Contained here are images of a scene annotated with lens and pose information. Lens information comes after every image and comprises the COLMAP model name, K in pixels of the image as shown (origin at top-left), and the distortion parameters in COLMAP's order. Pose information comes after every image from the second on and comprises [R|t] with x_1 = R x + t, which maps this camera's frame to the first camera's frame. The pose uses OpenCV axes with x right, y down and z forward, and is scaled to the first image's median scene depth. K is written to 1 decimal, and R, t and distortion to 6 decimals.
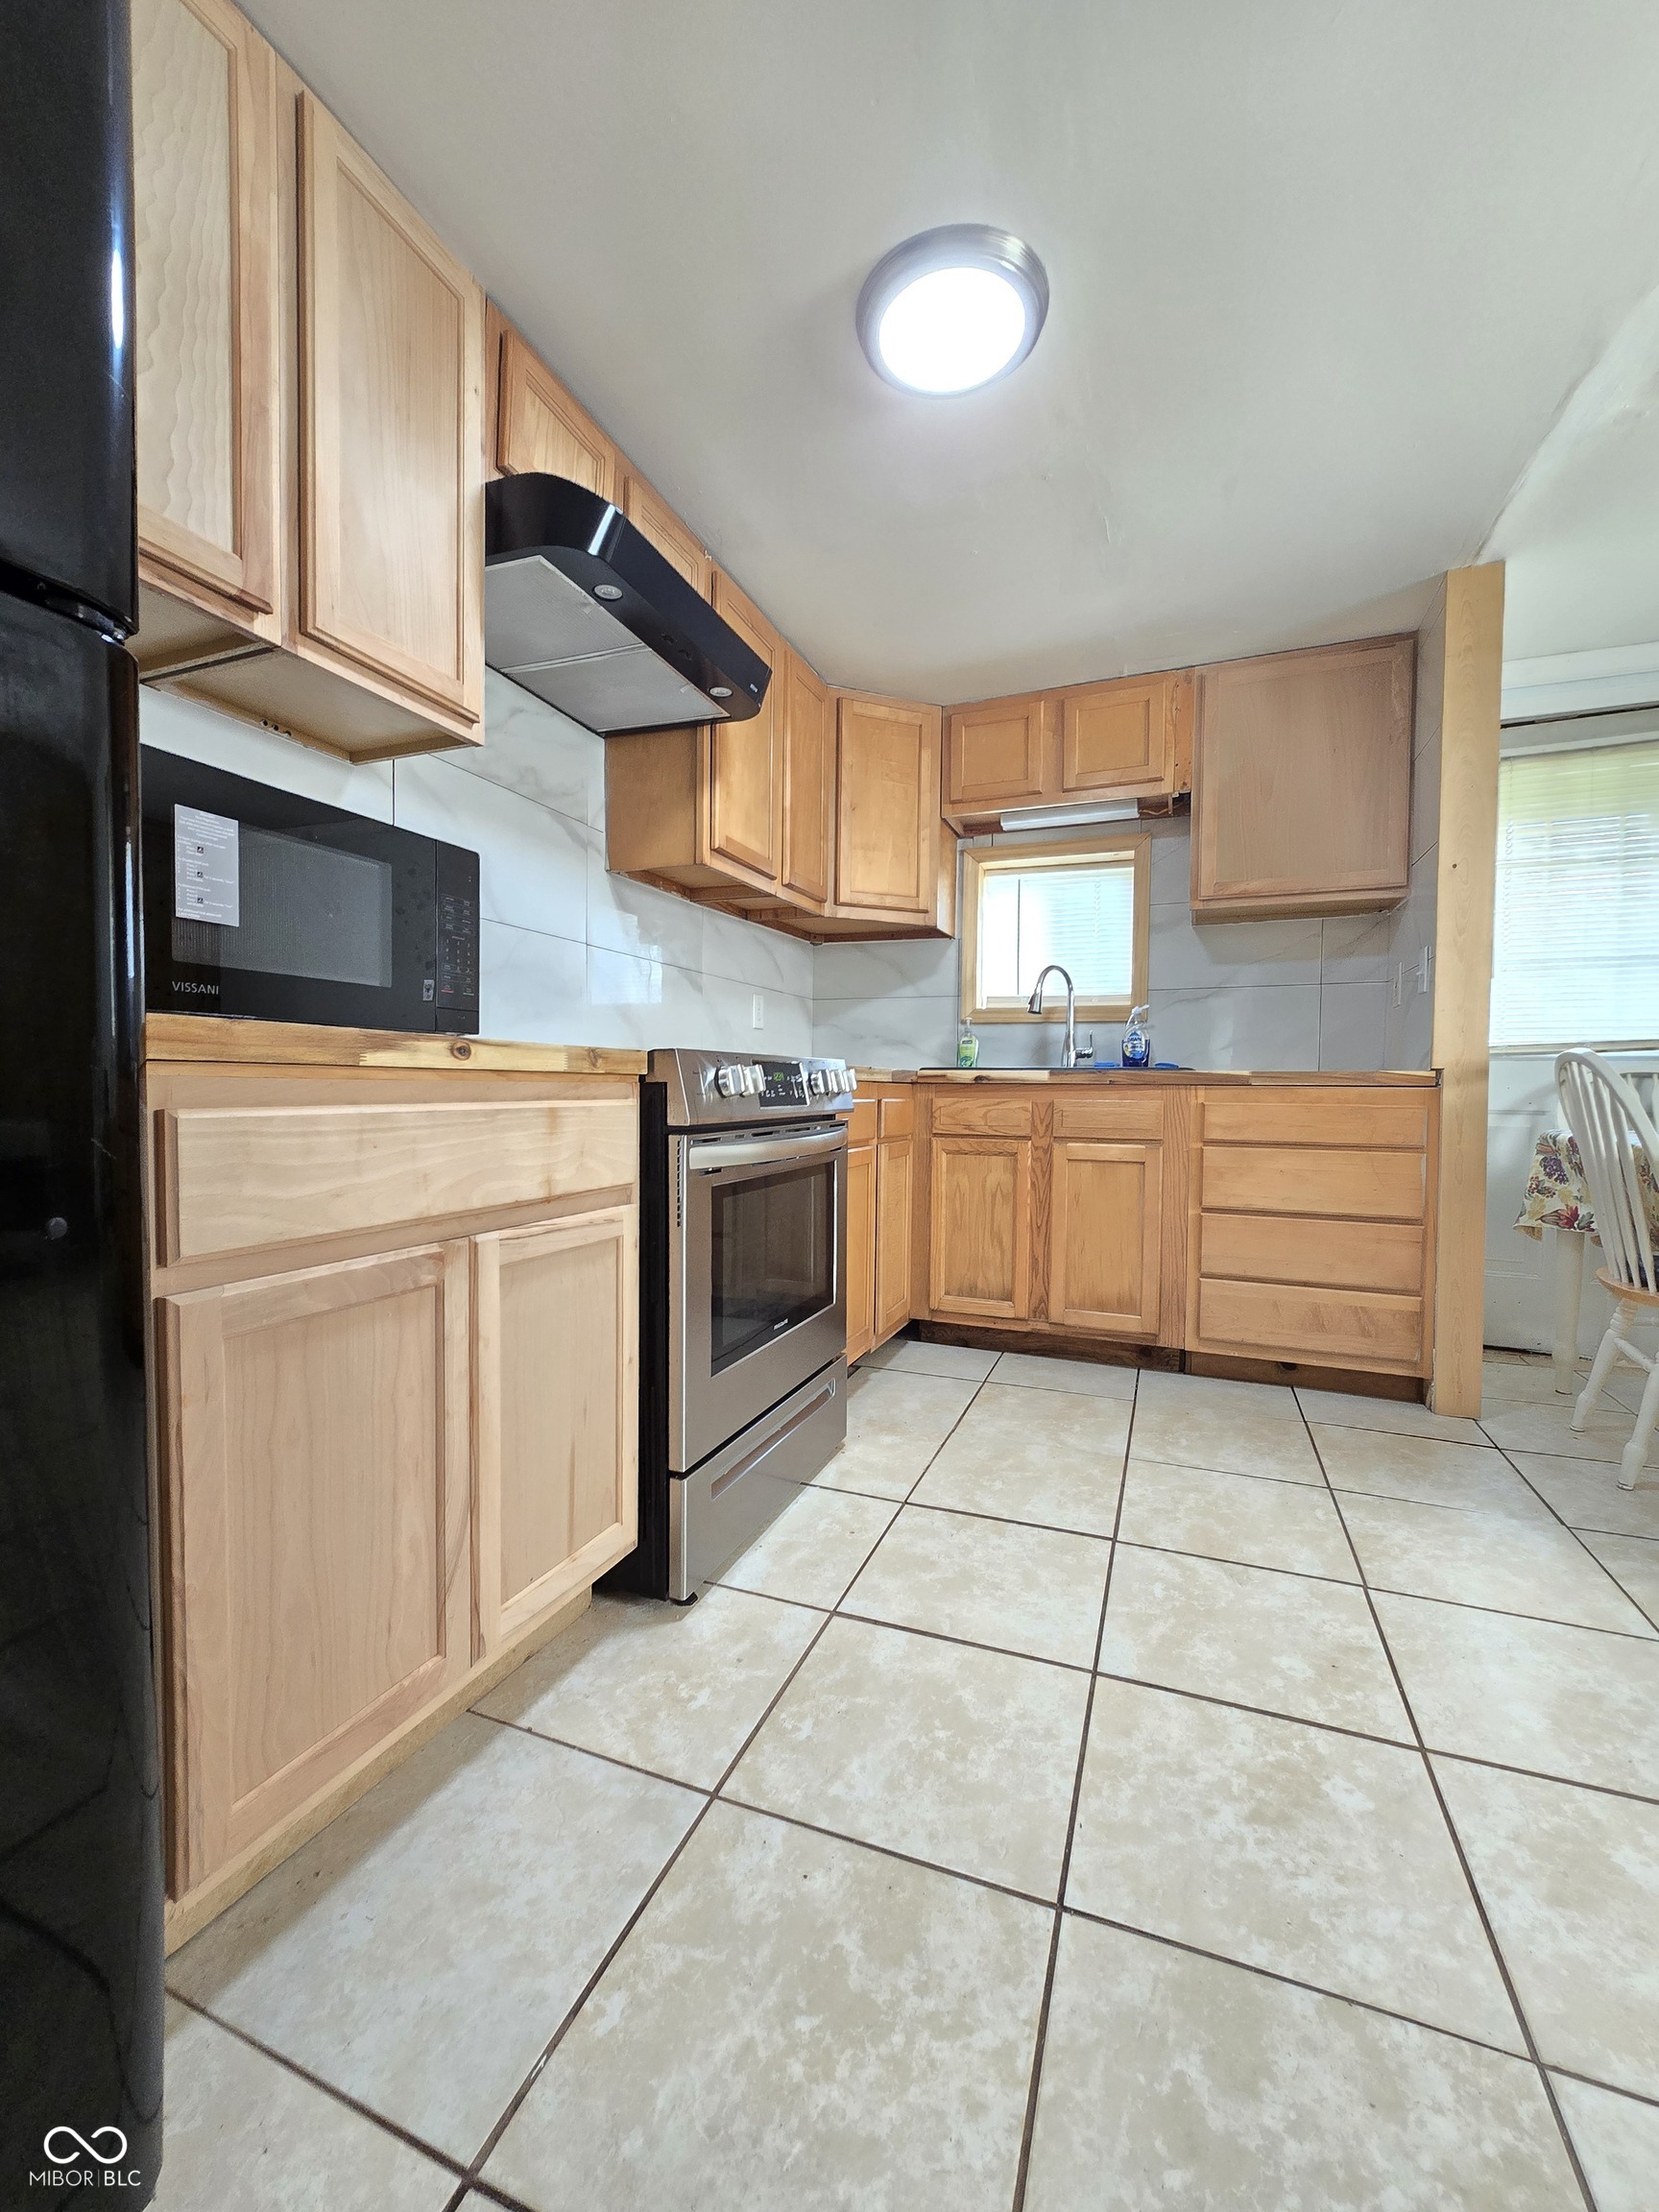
lens RADIAL K [[899.9, 0, 829.5], [0, 899.9, 1106.0], [0, 0, 1]] dist [-0.006484, 0.001074]
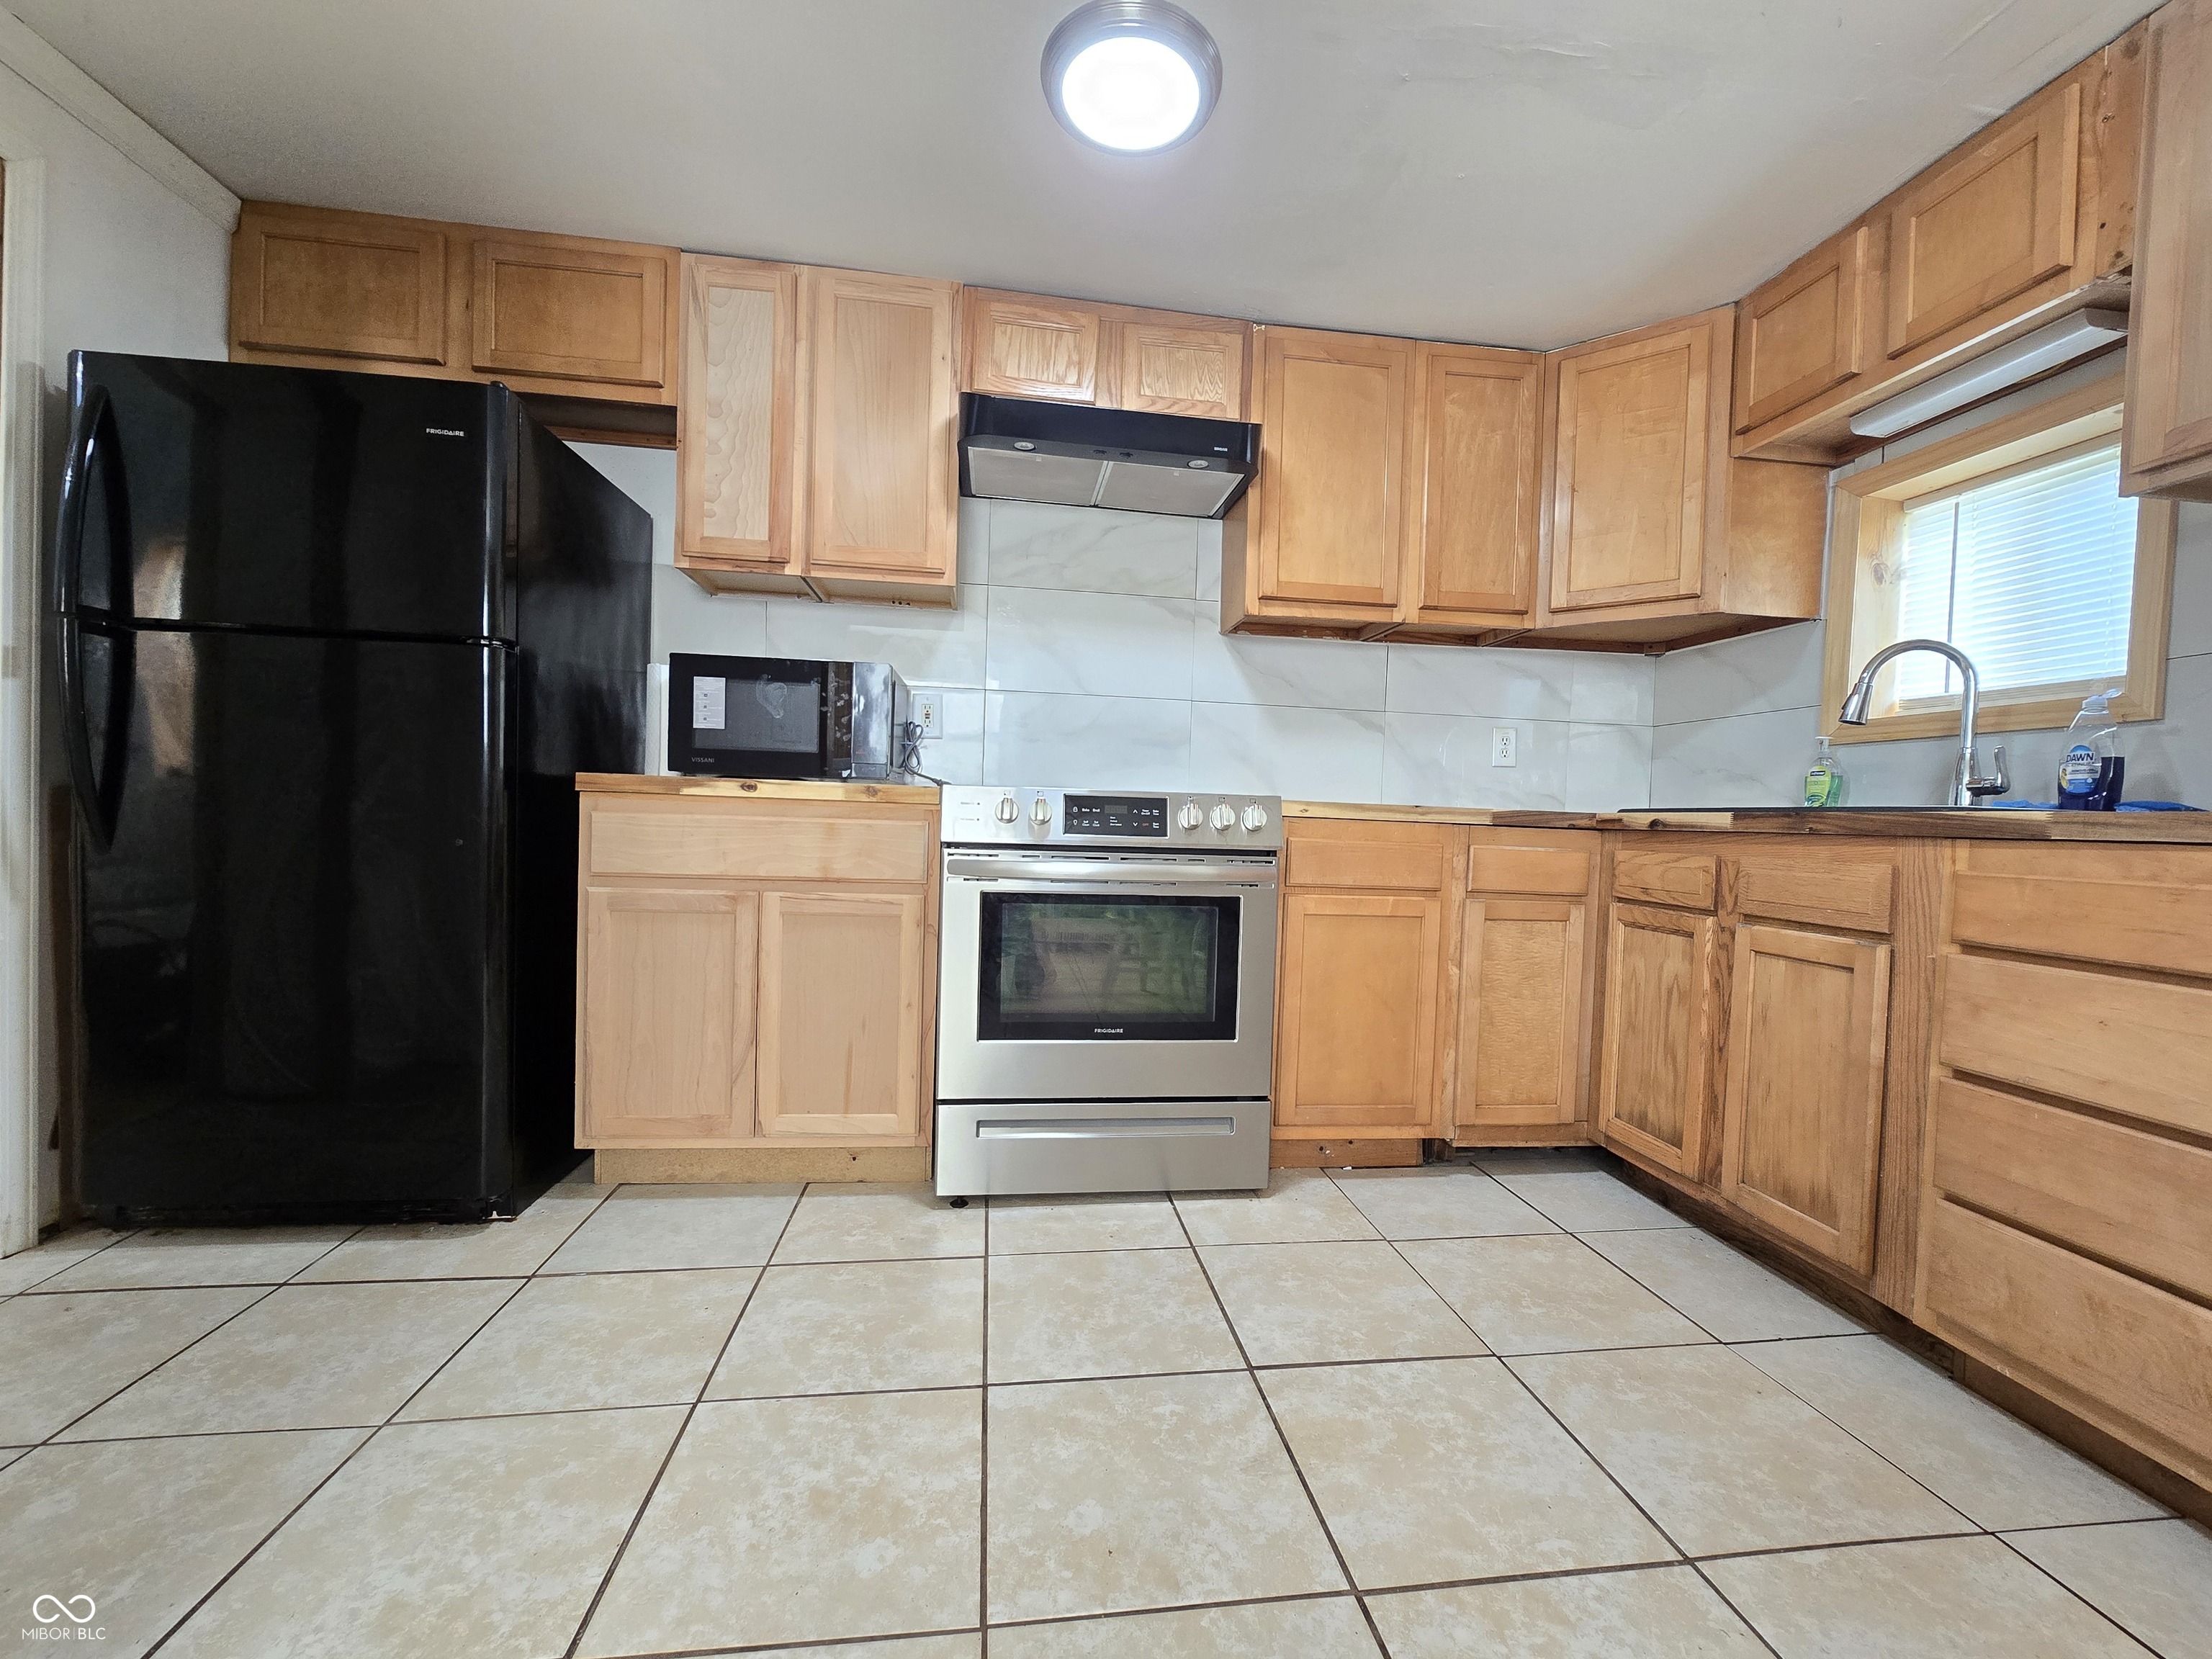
lens RADIAL K [[906.2, 0, 1109.9], [0, 906.2, 828.4], [0, 0, 1]] dist [-0.002833, -0.002300]
pose [[0.497088, 0.018166, -0.867510, 0.786493], [-0.049180, 0.998763, -0.007266, -0.000407], [0.866305, 0.046276, 0.497367, 0.367604]]
